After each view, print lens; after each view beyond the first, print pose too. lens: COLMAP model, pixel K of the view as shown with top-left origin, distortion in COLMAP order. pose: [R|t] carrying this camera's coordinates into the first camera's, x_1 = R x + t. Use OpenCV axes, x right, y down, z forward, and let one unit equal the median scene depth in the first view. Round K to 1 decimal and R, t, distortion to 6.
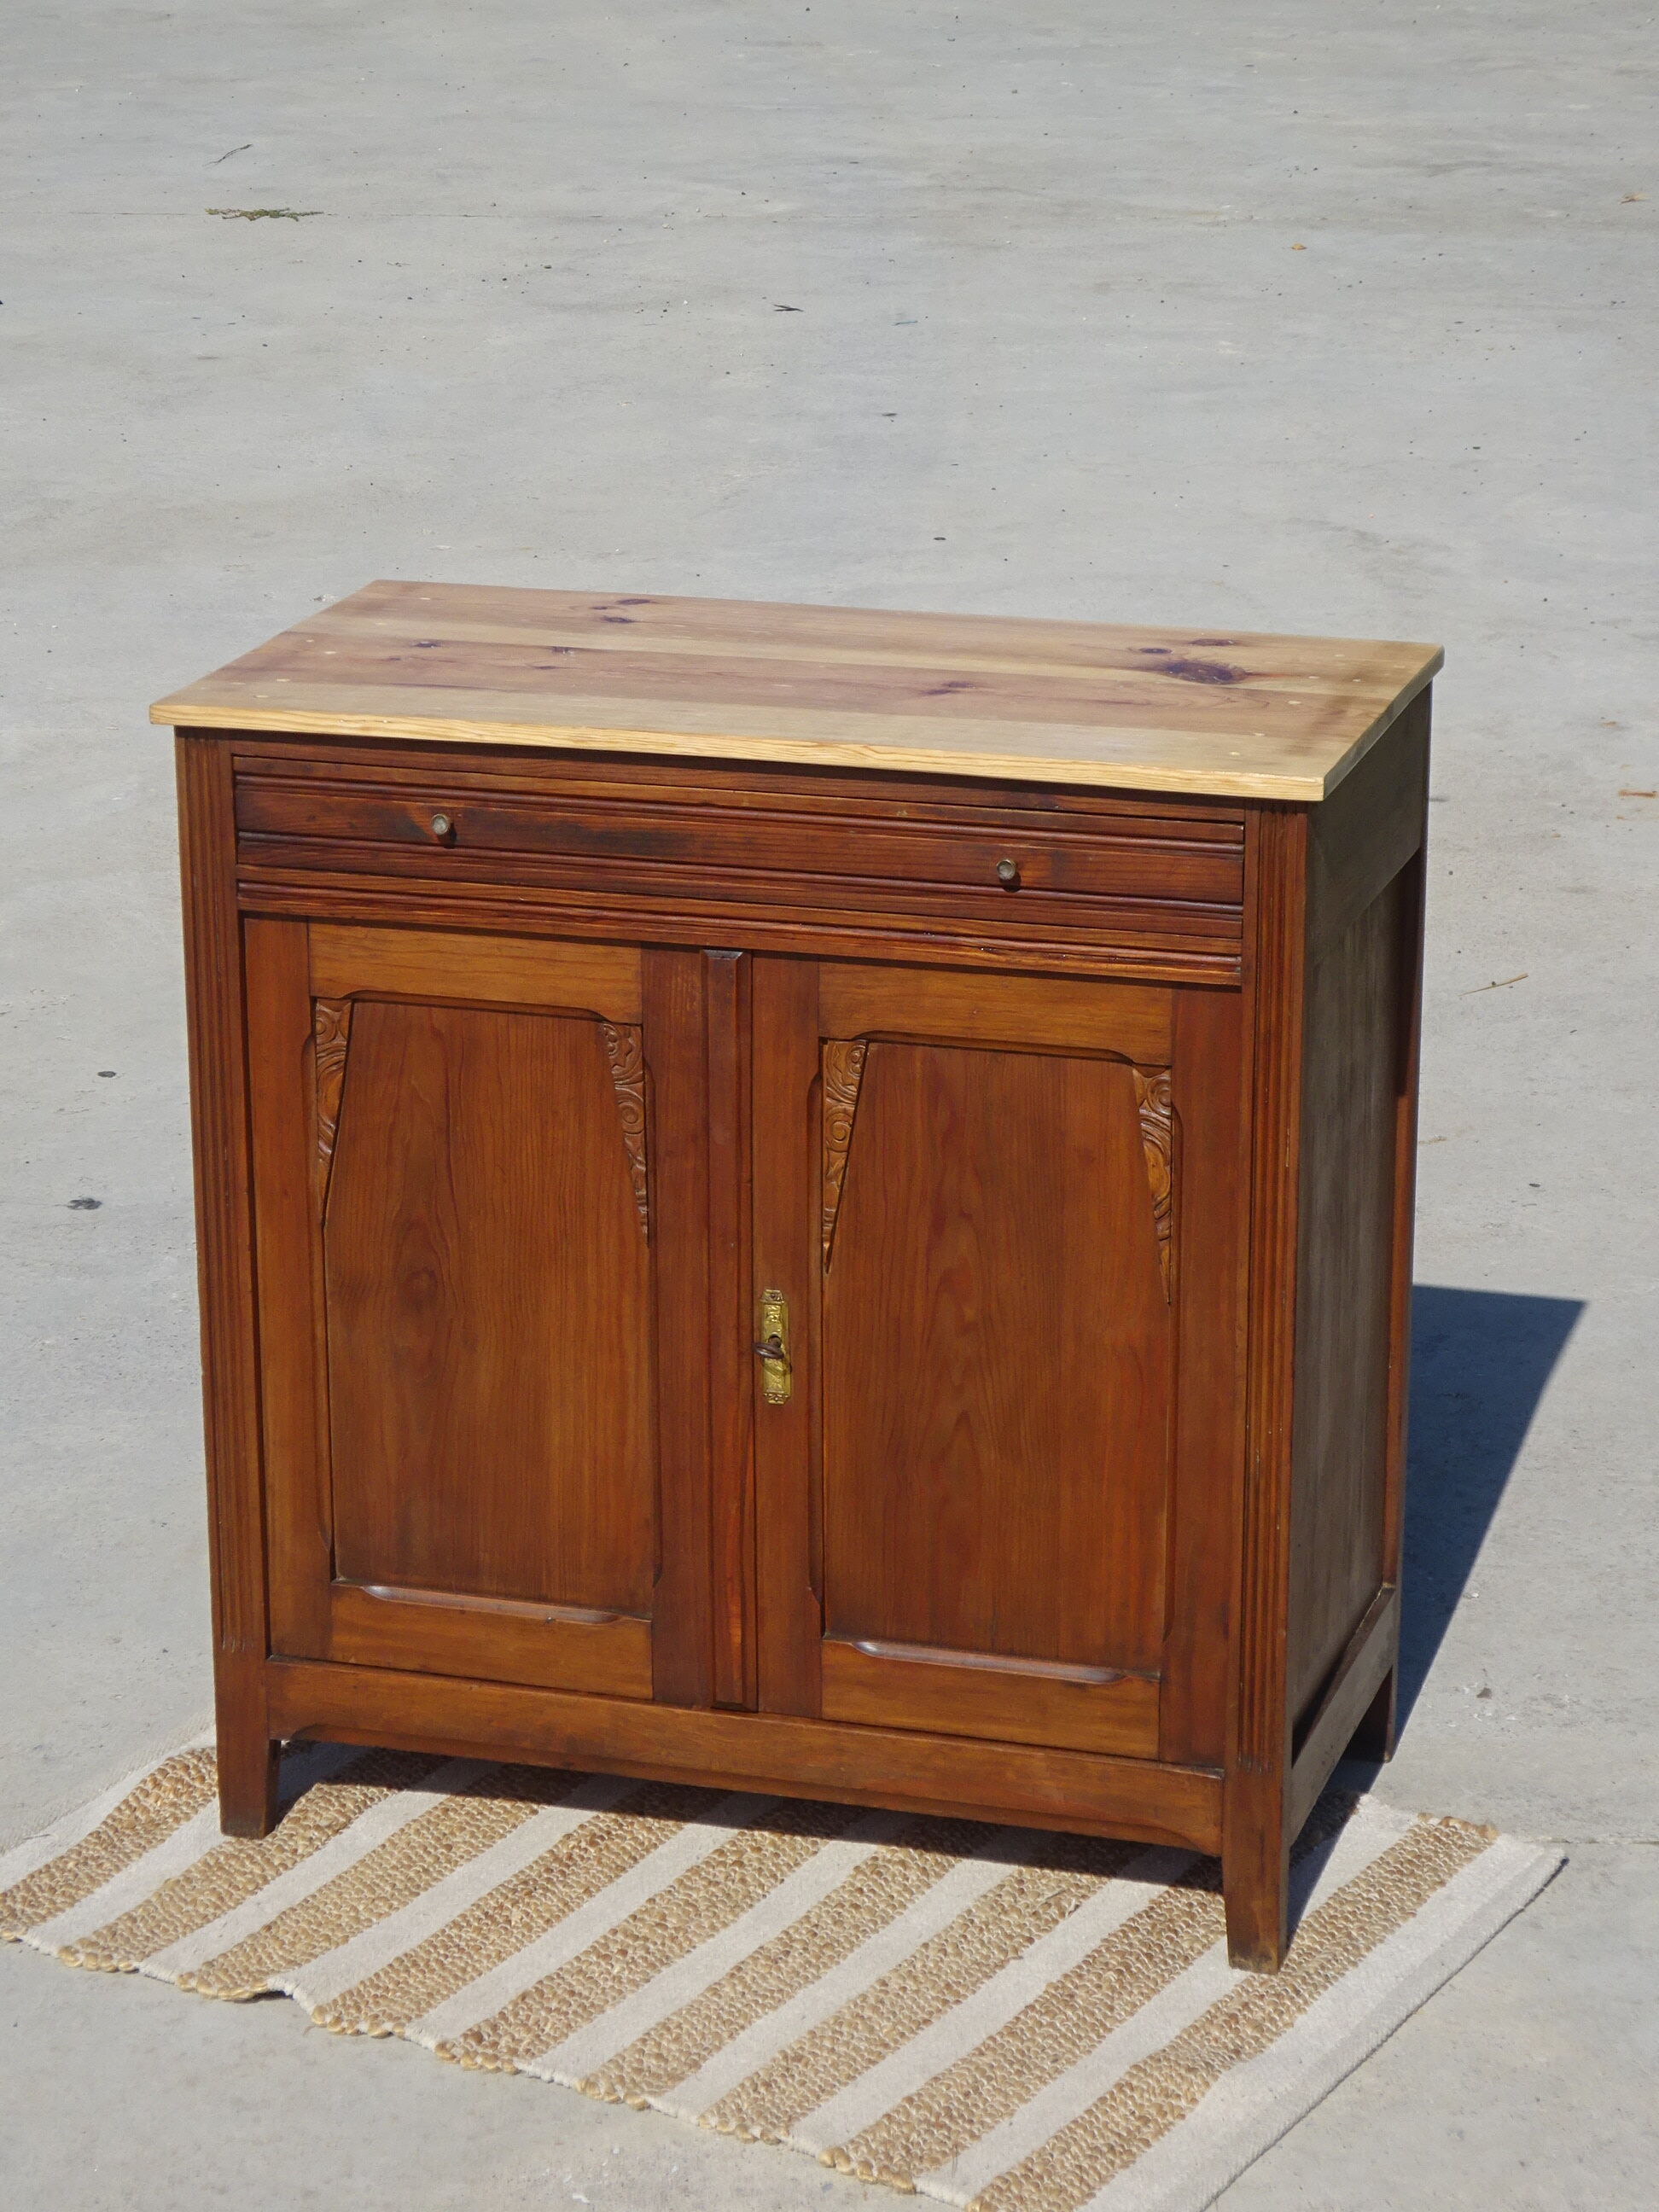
lens RADIAL K [[5843.6, 0, 839.8], [0, 5843.6, 1097.2], [0, 0, 1]] dist [0.416583, 0.000000]
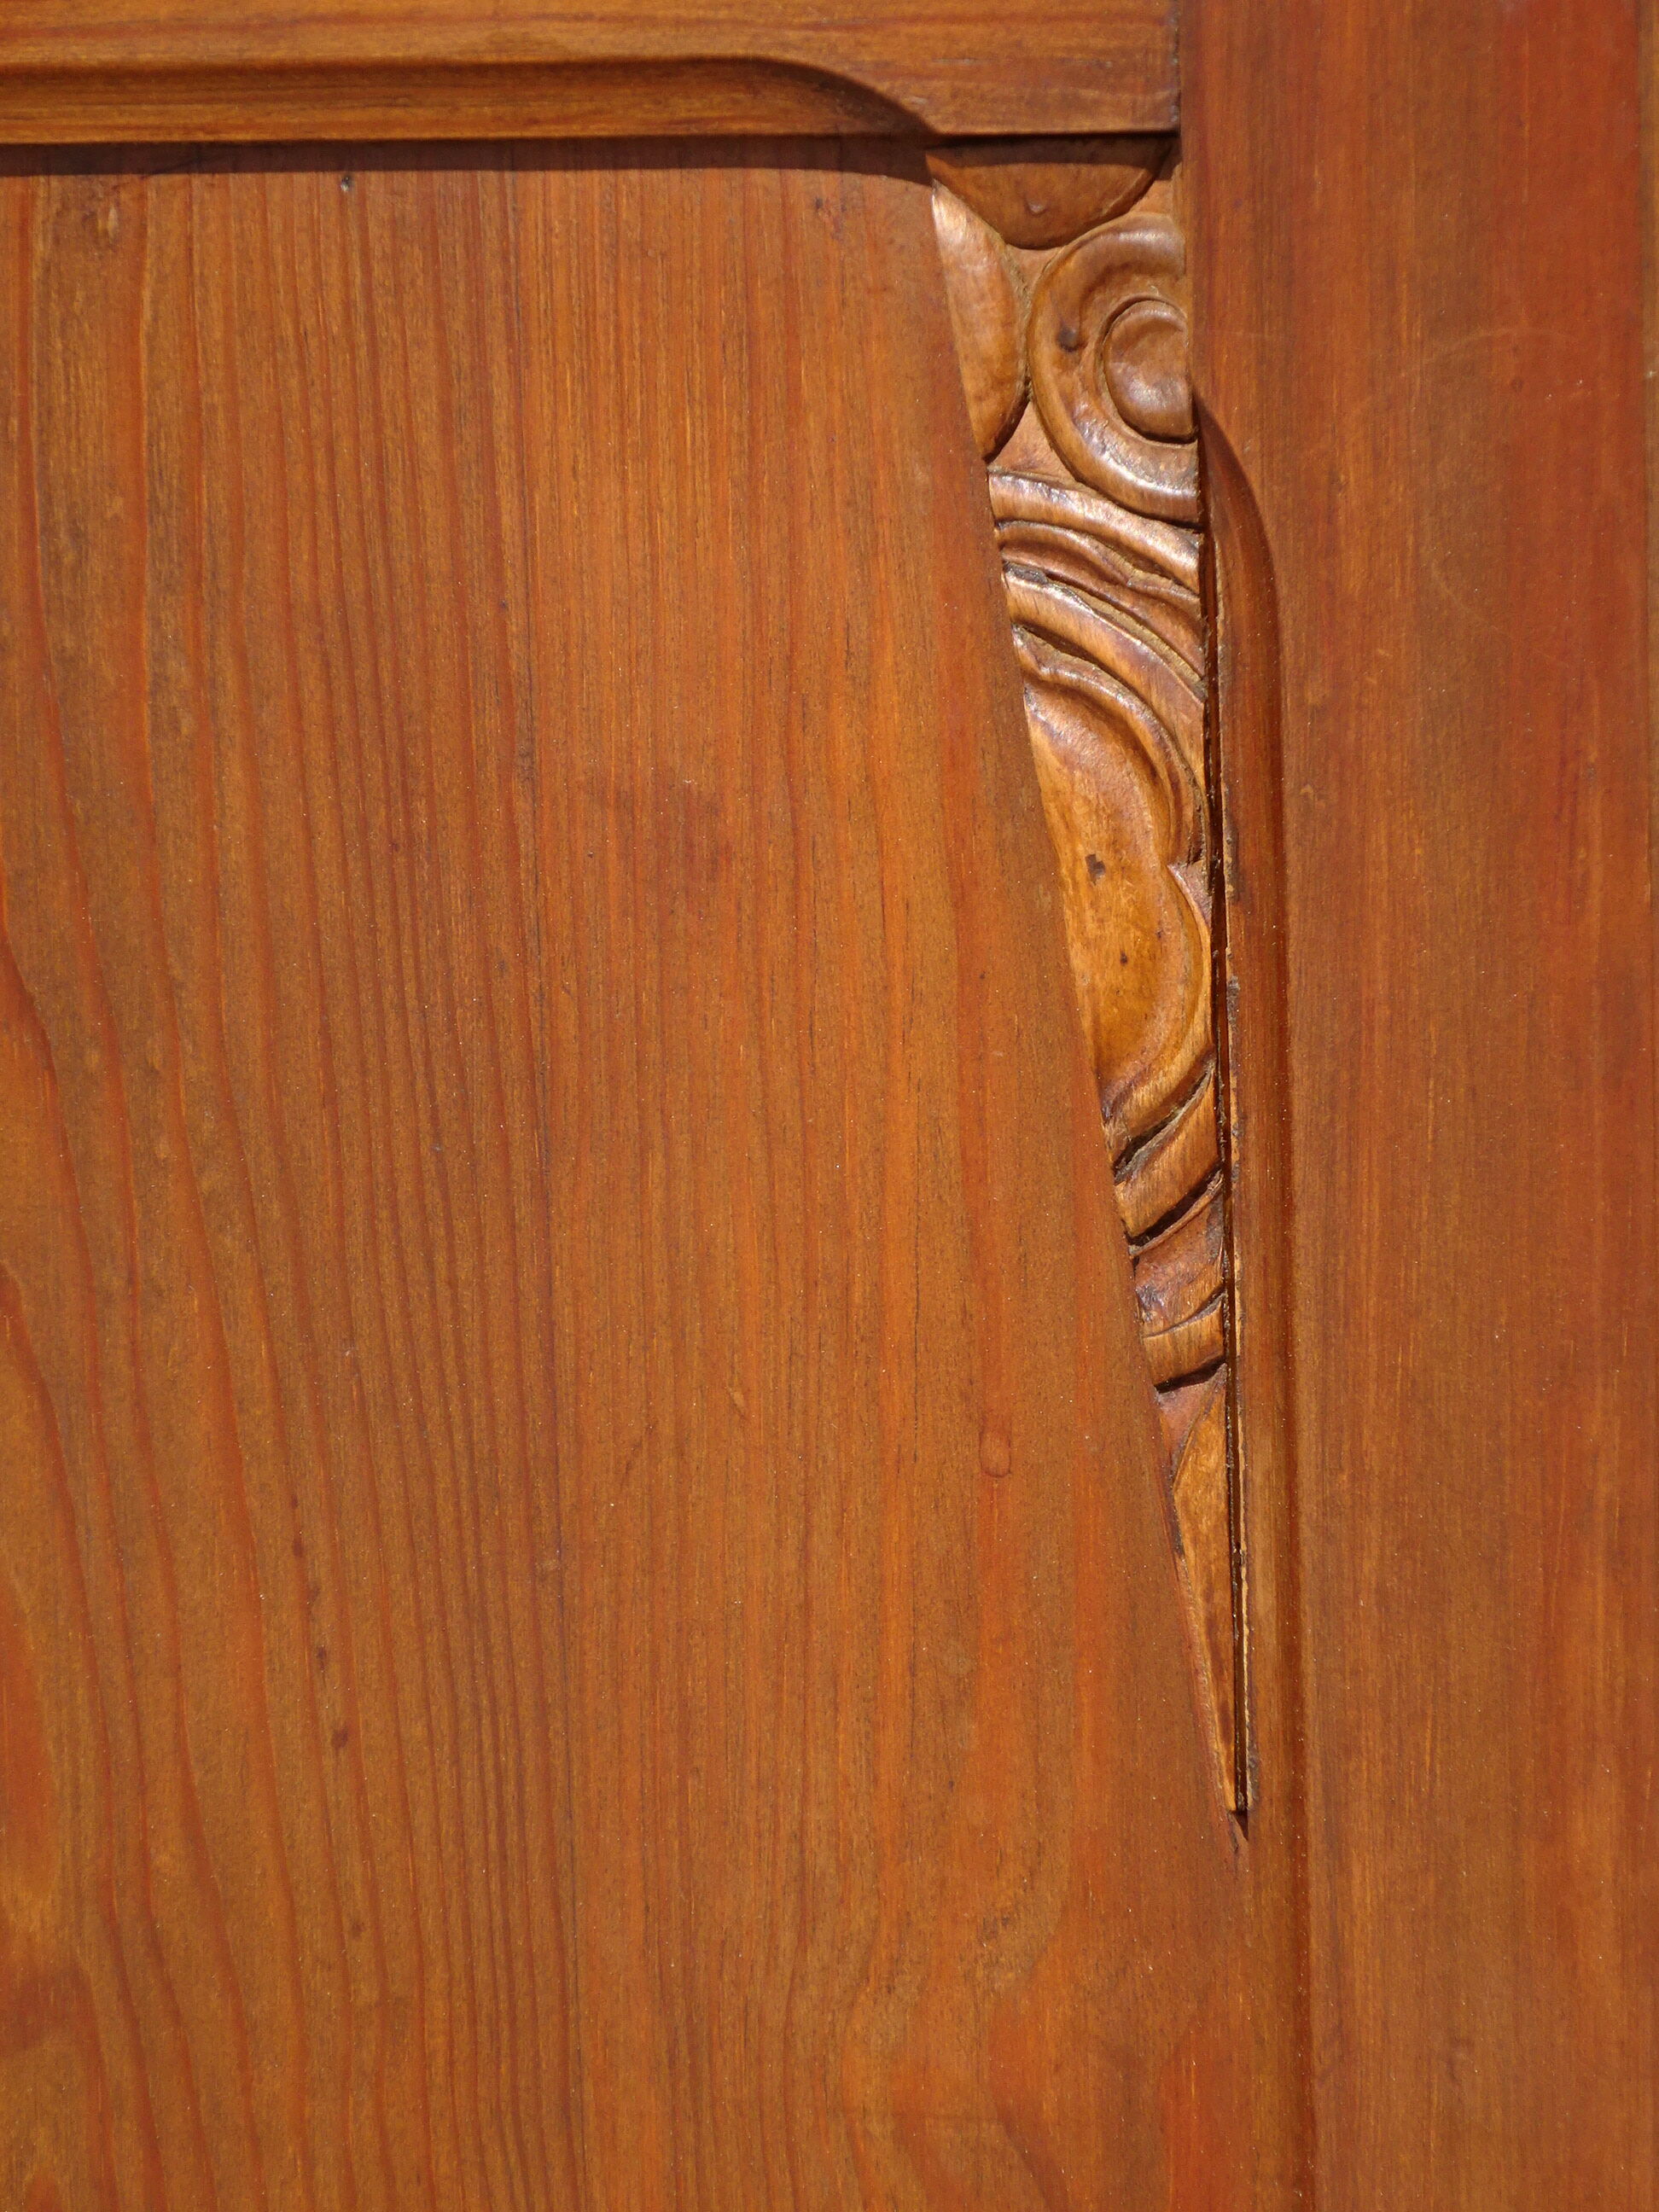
lens RADIAL K [[7294.0, 0, 826.0], [0, 7294.0, 1110.8], [0, 0, 1]] dist [-0.089815, 0.000000]
pose [[0.993568, -0.013847, -0.112385, 0.067392], [-0.000604, 0.991832, -0.127547, 0.041263], [0.113233, 0.126794, 0.985445, 0.818599]]
